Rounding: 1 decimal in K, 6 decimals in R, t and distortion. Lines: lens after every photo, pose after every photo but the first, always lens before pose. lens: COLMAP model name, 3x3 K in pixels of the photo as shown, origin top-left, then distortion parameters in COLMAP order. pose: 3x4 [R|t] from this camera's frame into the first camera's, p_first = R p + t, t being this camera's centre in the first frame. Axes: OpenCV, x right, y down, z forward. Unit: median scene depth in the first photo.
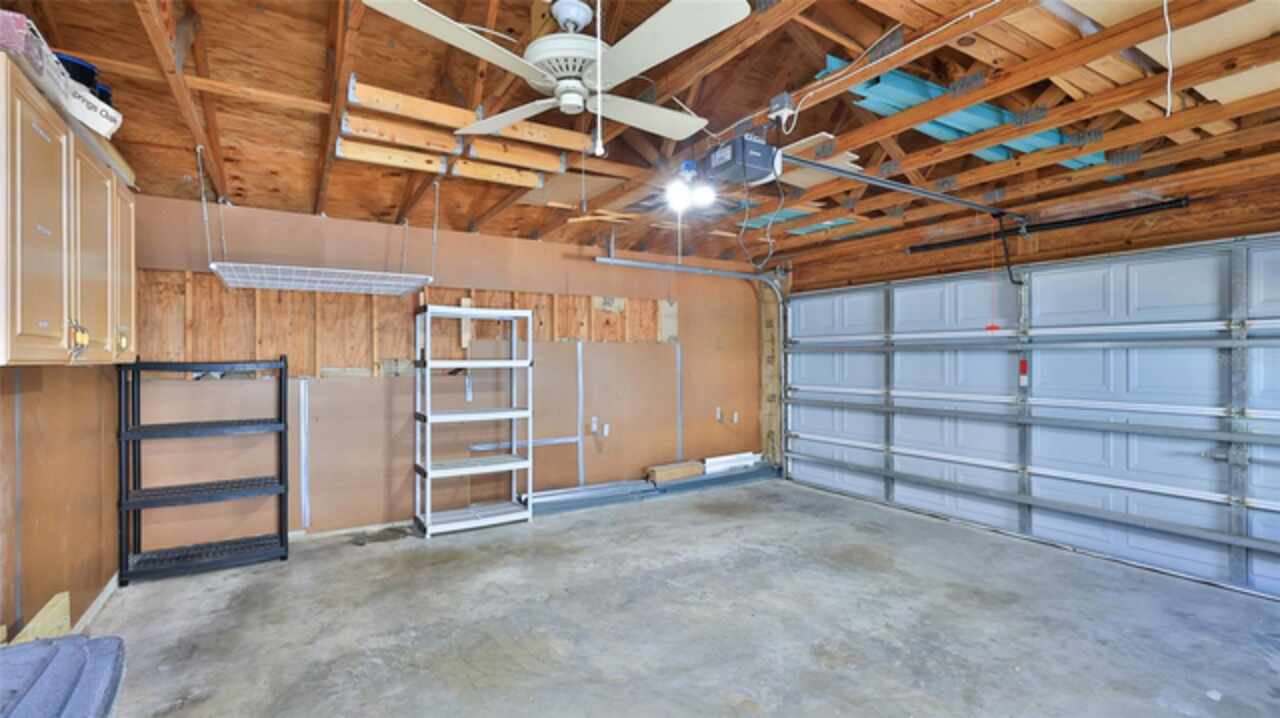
lens RADIAL K [[565.2, 0, 636.6], [0, 565.2, 359.2], [0, 0, 1]] dist [0.002996, 0.000999]
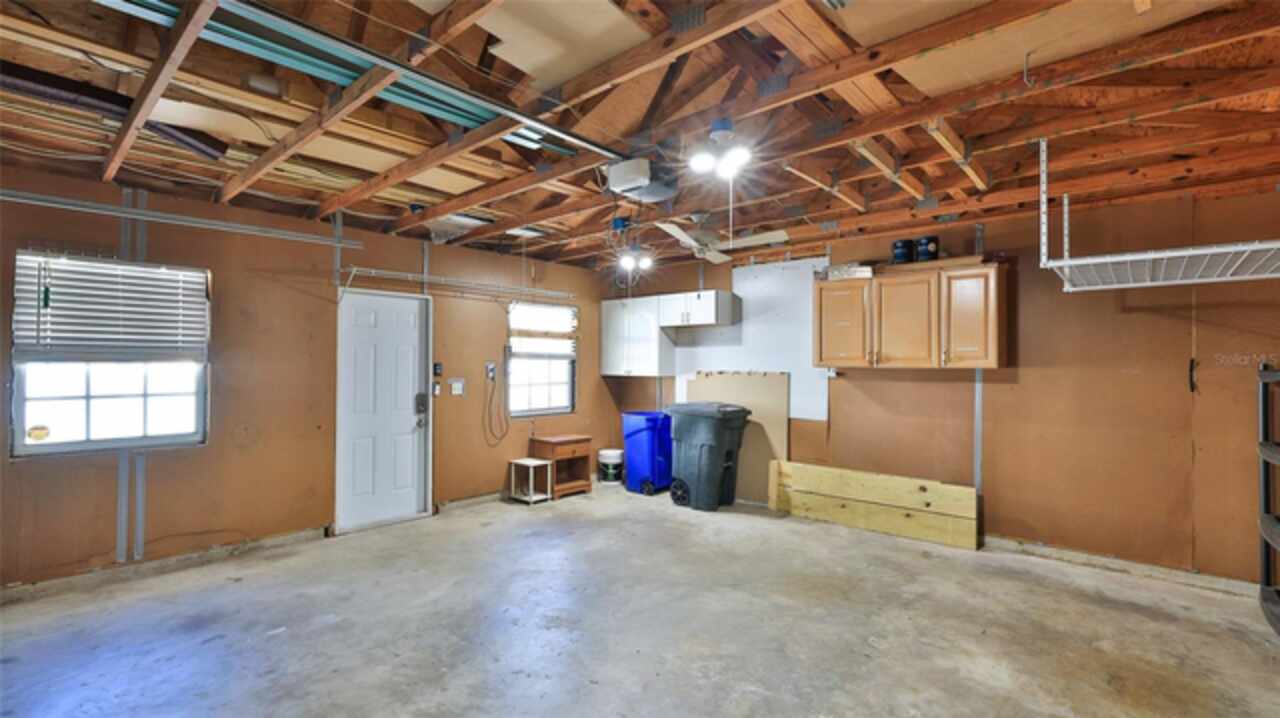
lens RADIAL K [[565.2, 0, 641.5], [0, 565.2, 361.4], [0, 0, 1]] dist [0.002996, 0.000999]
pose [[-0.957646, -0.004364, -0.287914, 0.450483], [-0.002858, 0.999980, -0.005651, -0.003515], [0.287933, -0.004588, -0.957640, 1.817548]]
